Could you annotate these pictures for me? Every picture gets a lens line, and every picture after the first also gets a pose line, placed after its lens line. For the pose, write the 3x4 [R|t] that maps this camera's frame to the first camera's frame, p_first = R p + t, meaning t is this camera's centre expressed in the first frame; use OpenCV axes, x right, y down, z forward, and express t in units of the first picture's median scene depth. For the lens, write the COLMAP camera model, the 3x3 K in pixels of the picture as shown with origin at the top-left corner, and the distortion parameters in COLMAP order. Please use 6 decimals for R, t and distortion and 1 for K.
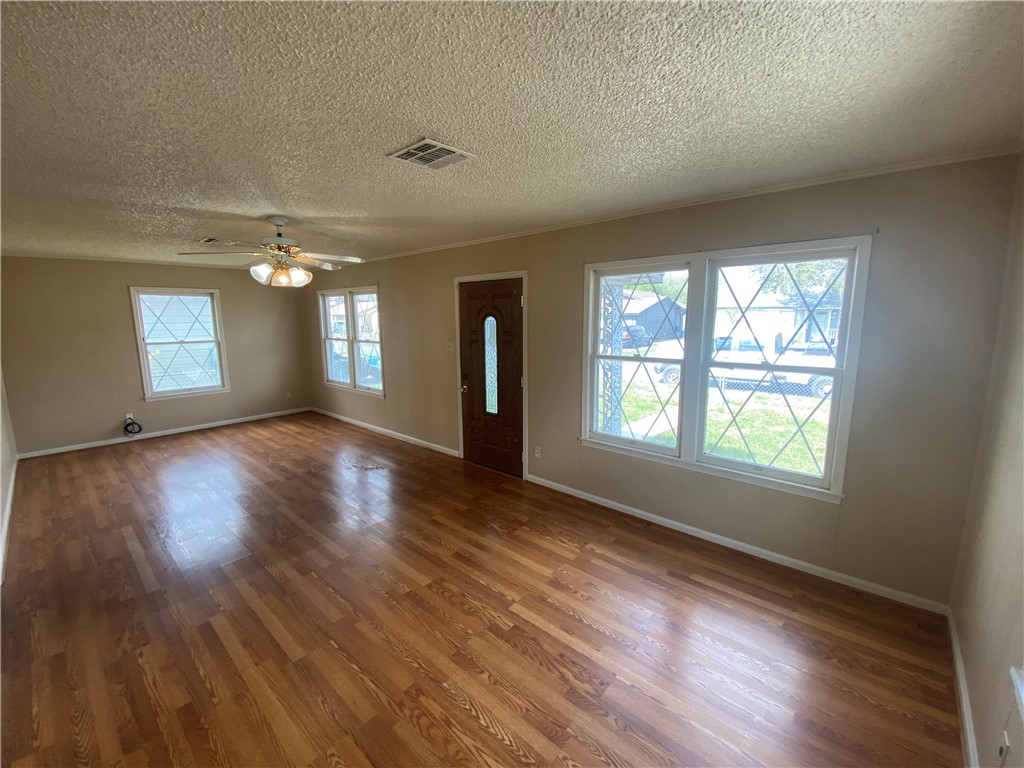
lens RADIAL K [[410.9, 0, 510.8], [0, 410.9, 383.0], [0, 0, 1]] dist [0.027536, -0.024991]
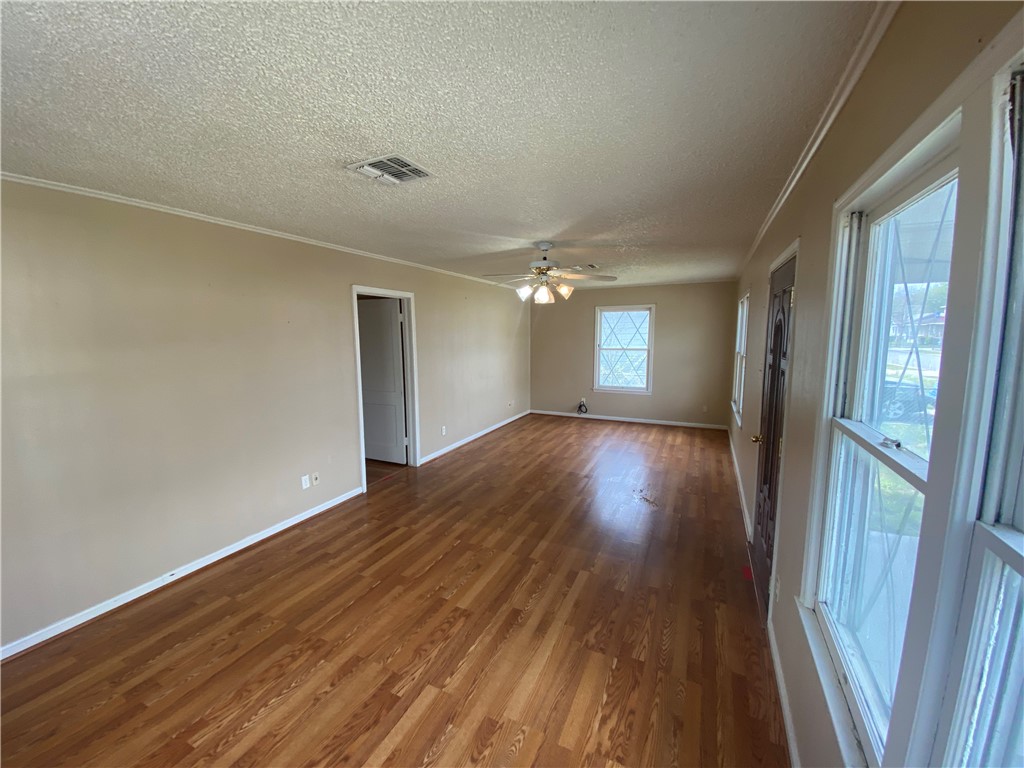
lens RADIAL K [[410.9, 0, 510.8], [0, 410.9, 383.0], [0, 0, 1]] dist [0.027536, -0.024991]
pose [[0.287721, 0.128029, -0.949118, 0.587425], [-0.152179, 0.984545, 0.086676, -0.110222], [0.945547, 0.119497, 0.302757, 0.658948]]
